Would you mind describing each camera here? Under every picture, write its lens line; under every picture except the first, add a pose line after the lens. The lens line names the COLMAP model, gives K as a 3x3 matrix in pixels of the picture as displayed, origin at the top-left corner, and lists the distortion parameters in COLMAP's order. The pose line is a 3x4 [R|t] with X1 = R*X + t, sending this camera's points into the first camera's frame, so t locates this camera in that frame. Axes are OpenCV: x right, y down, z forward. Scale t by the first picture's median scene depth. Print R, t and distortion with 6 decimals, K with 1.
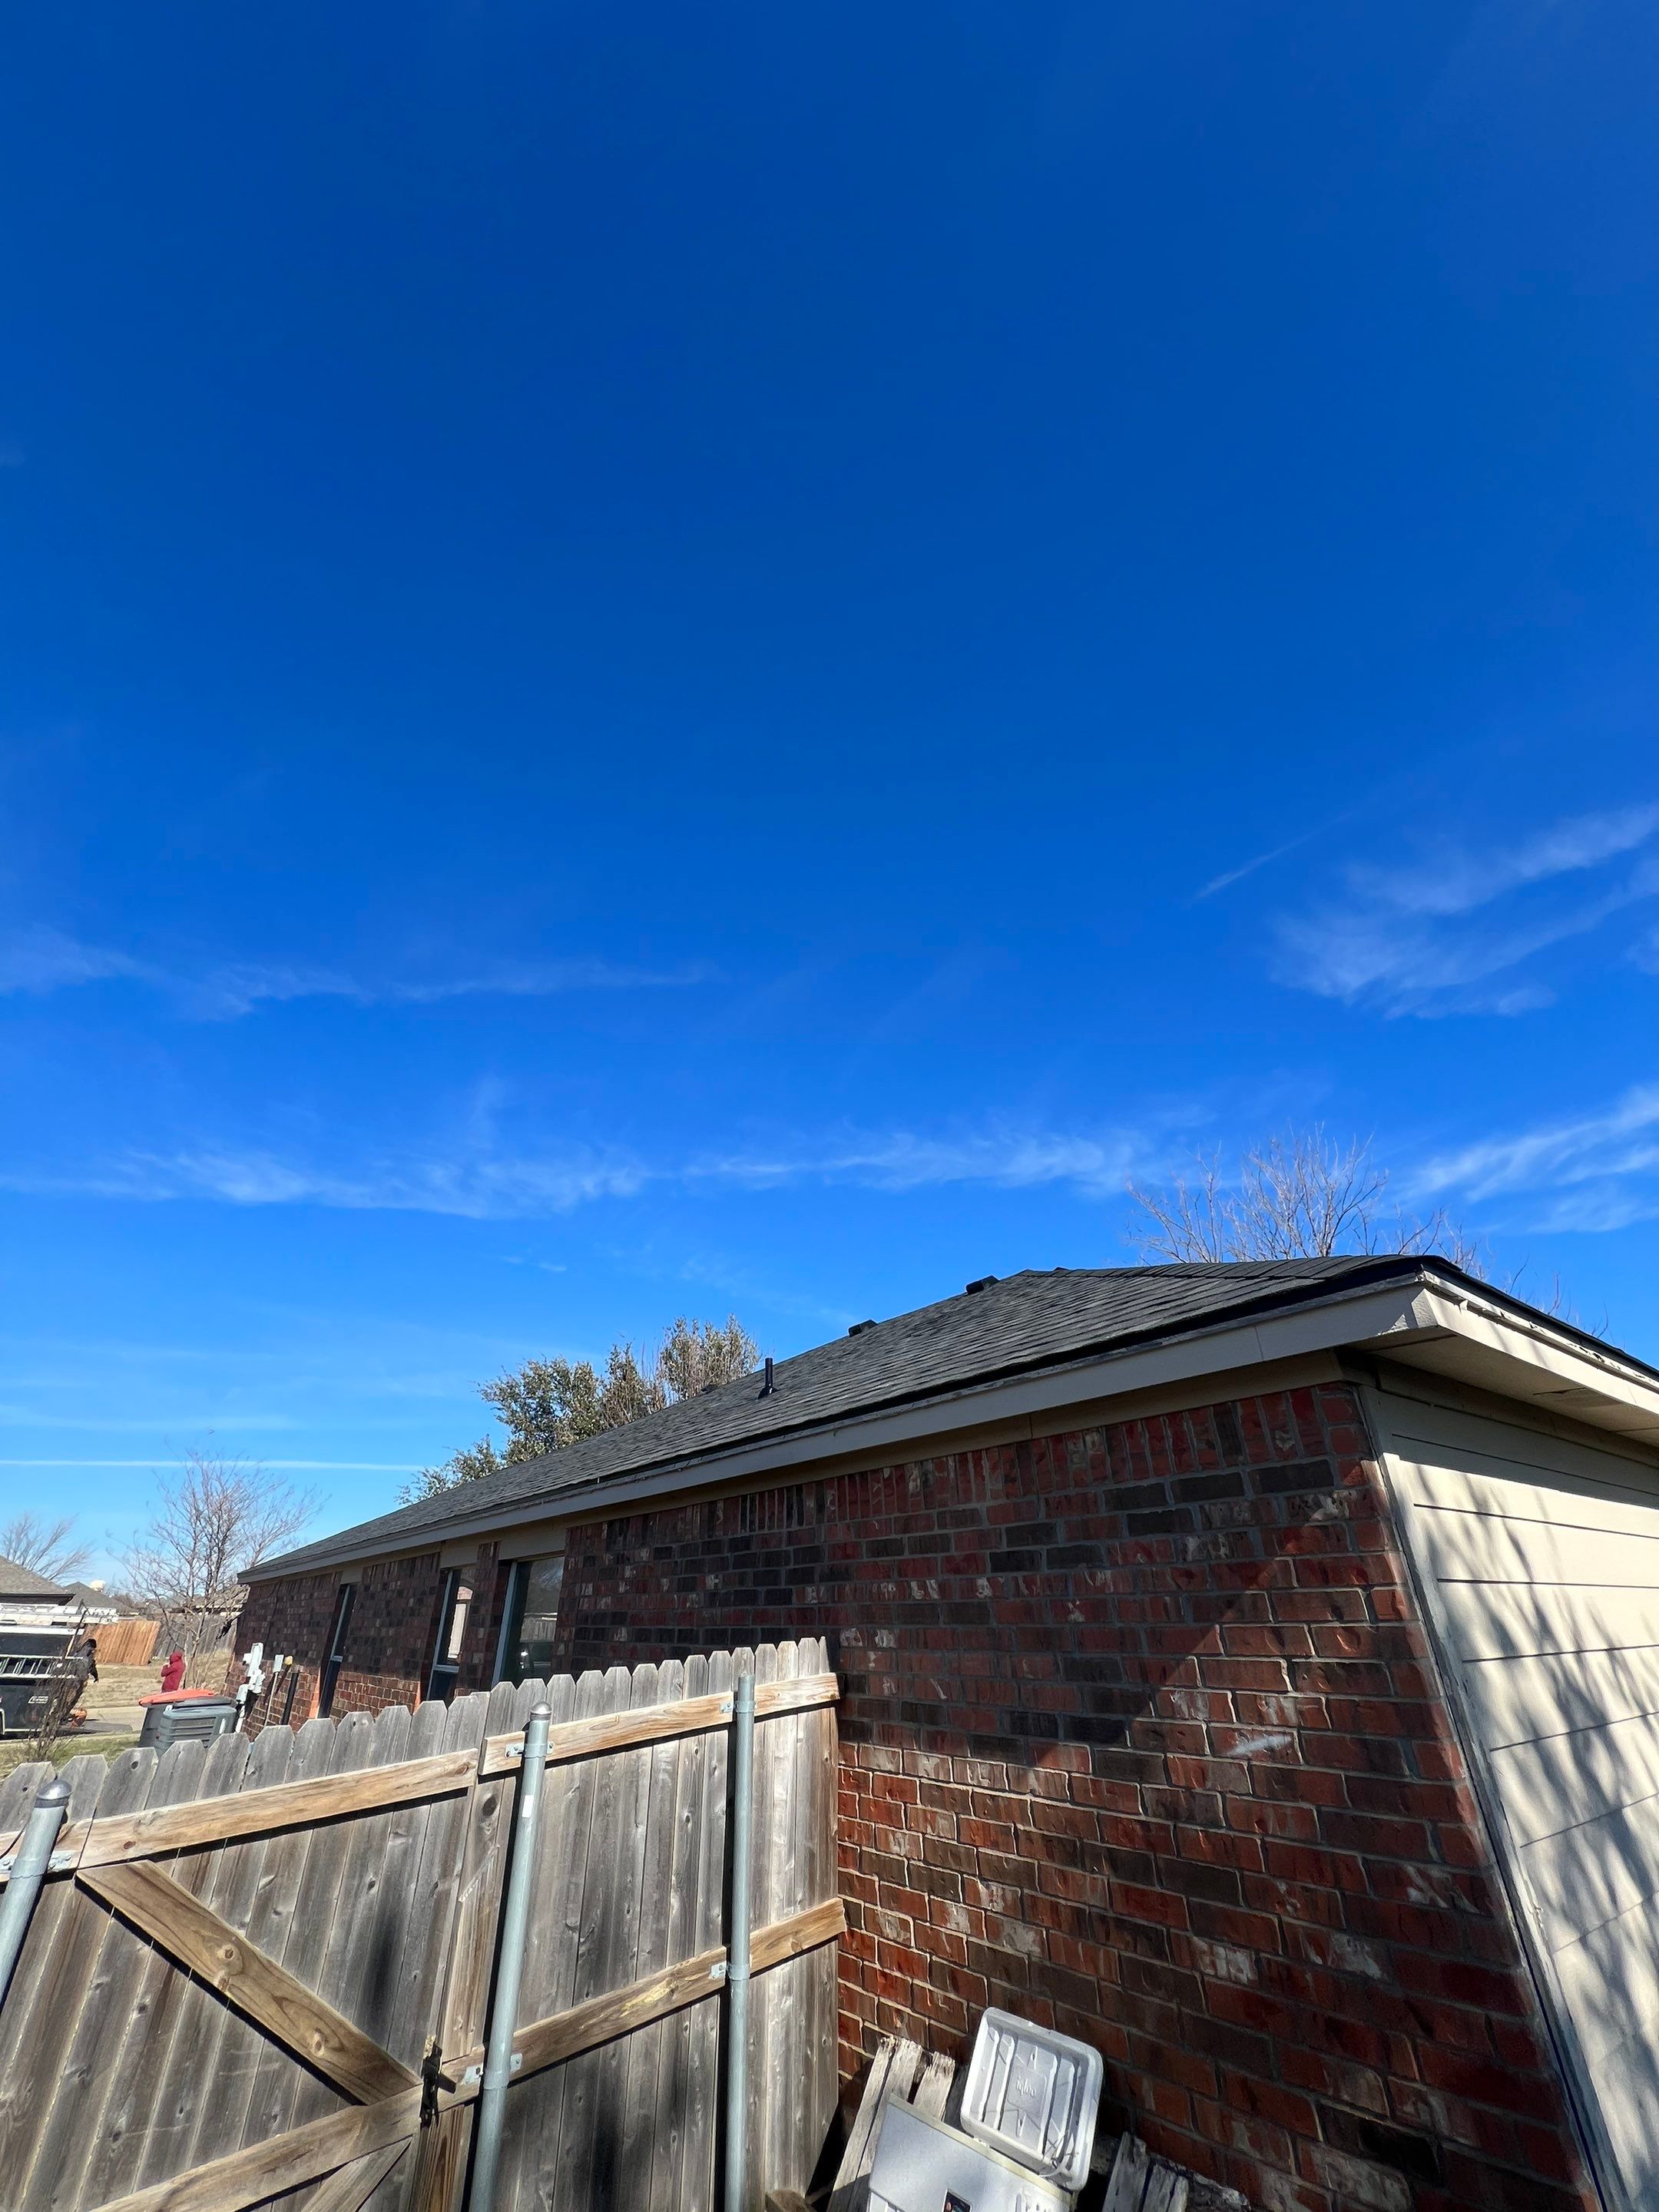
lens RADIAL K [[919.2, 0, 829.5], [0, 919.2, 1106.0], [0, 0, 1]] dist [-0.001383, -0.000816]
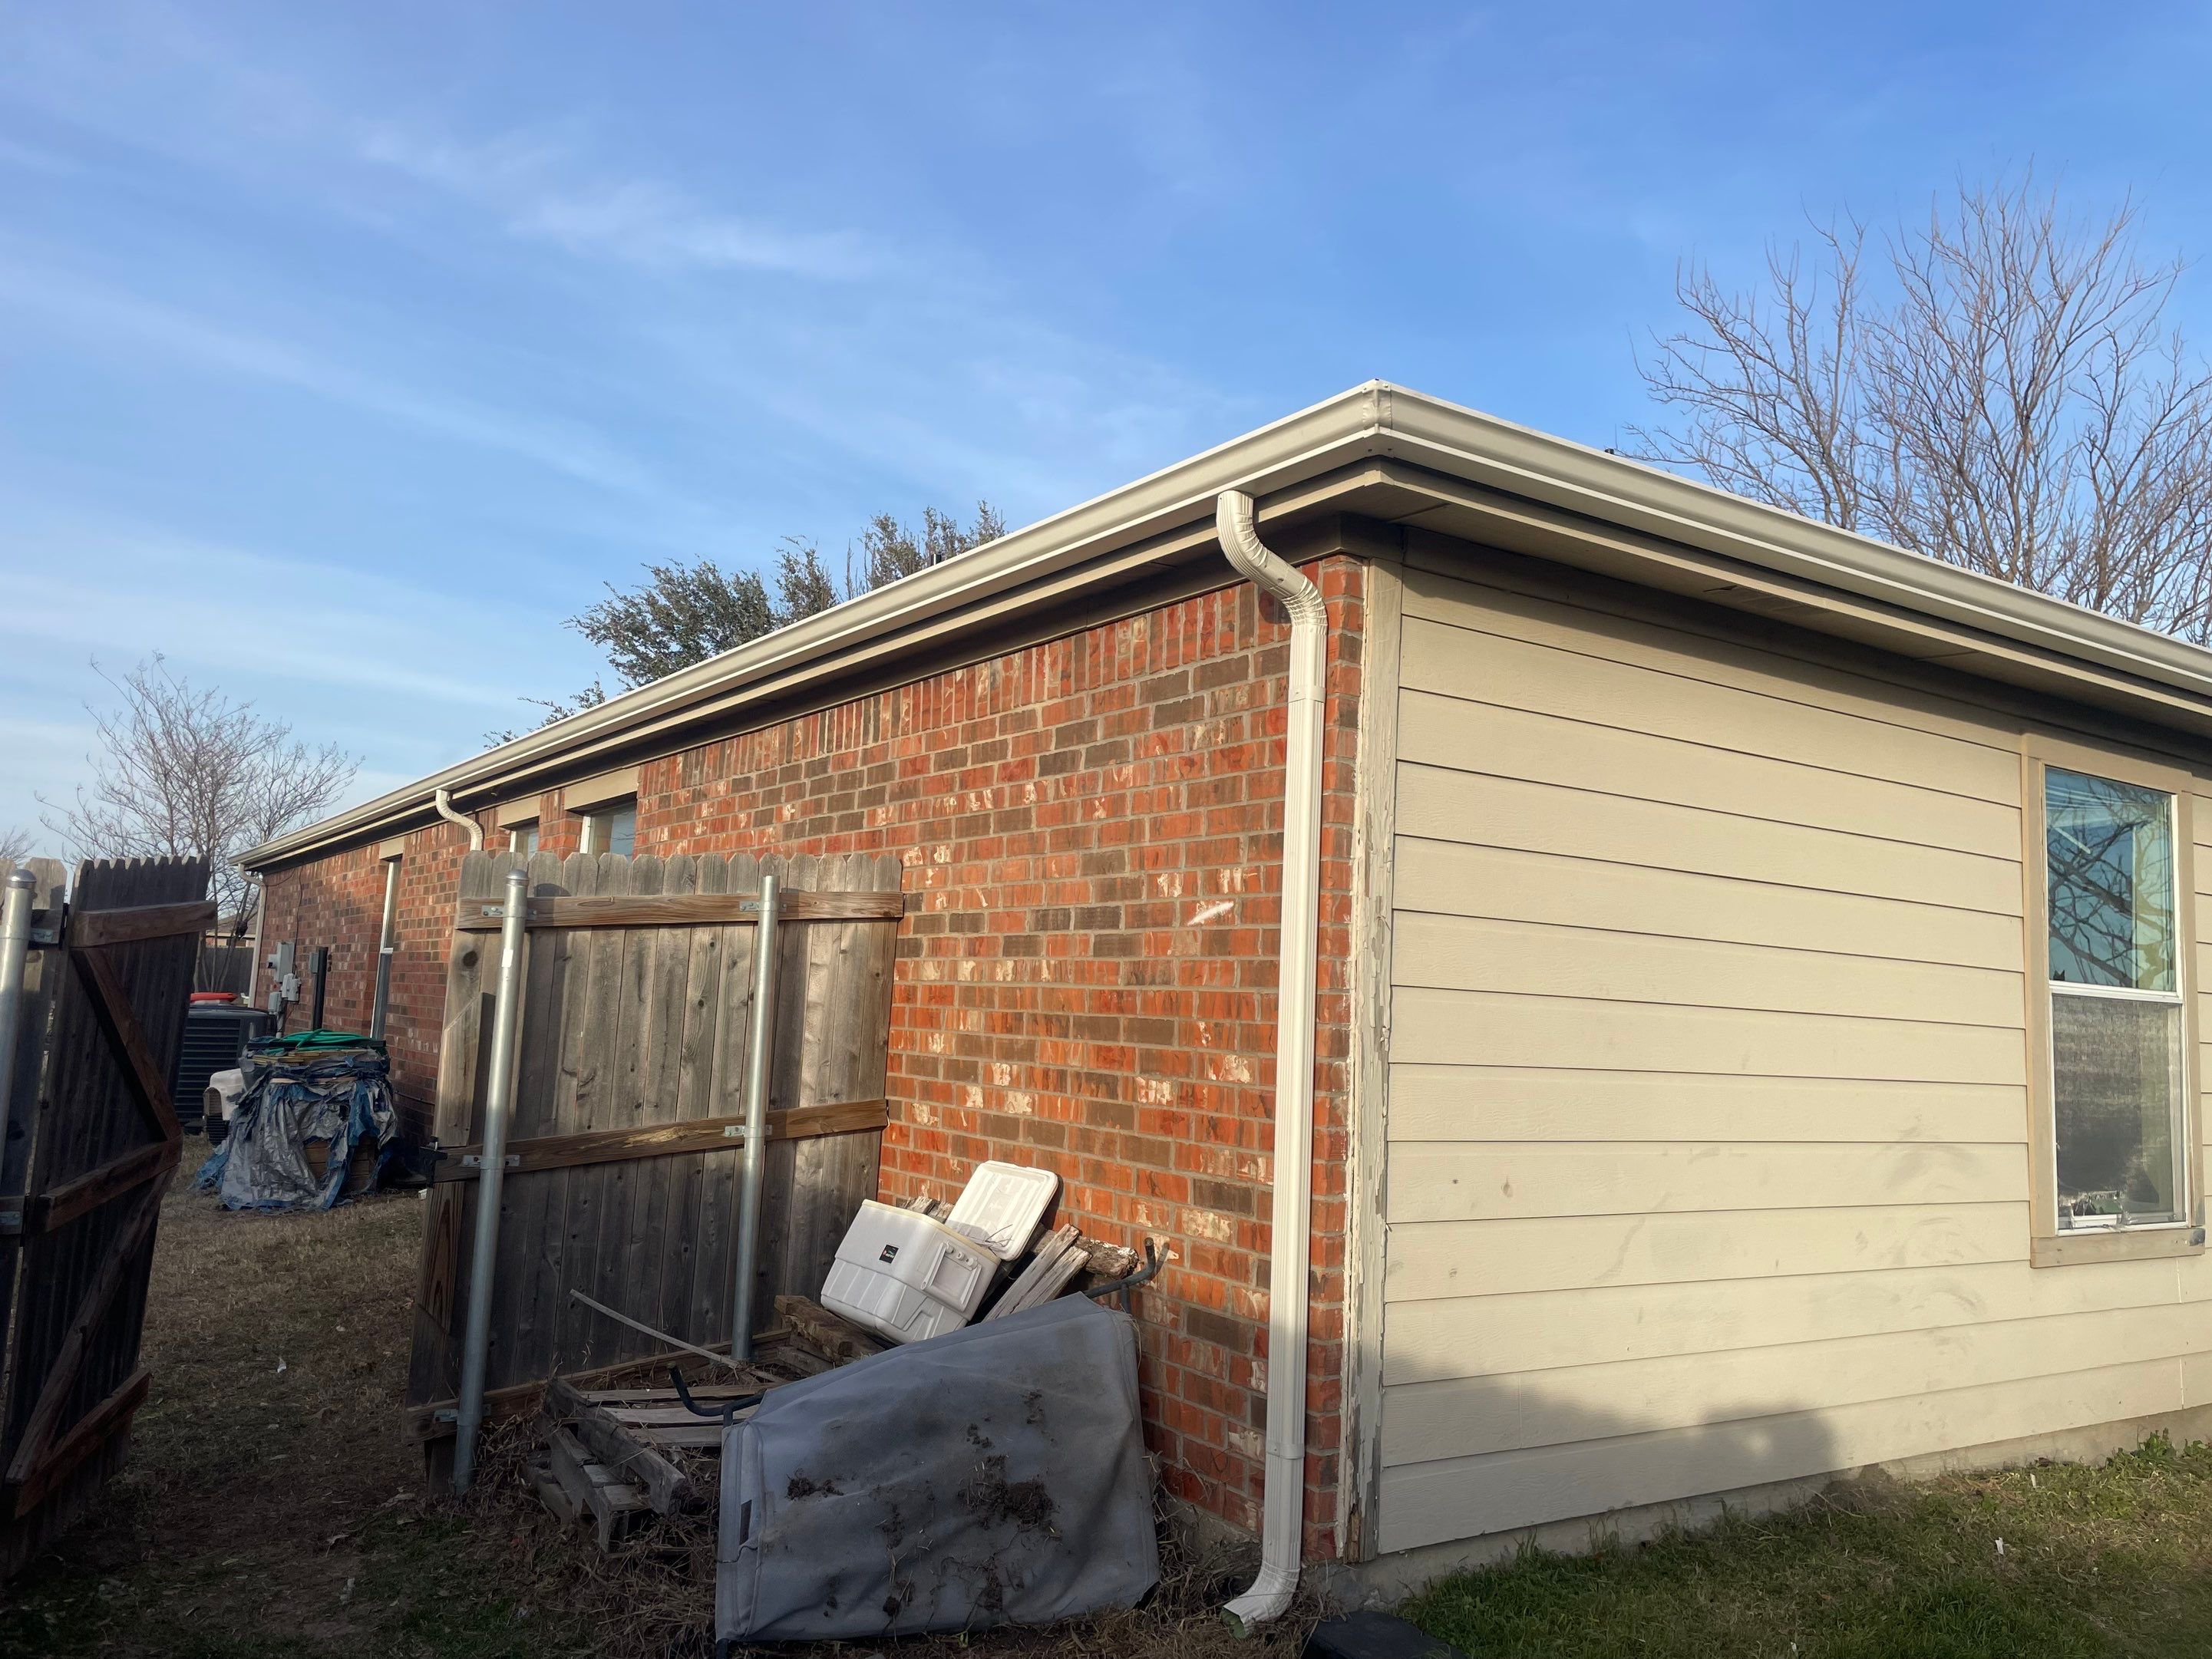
lens RADIAL K [[1680.1, 0, 1106.0], [0, 1680.1, 829.5], [0, 0, 1]] dist [0.128736, -0.182673]
pose [[0.996813, 0.042651, -0.067413, 0.365538], [-0.012465, 0.917967, 0.396462, -0.074607], [0.078793, -0.394358, 0.915573, -0.477946]]
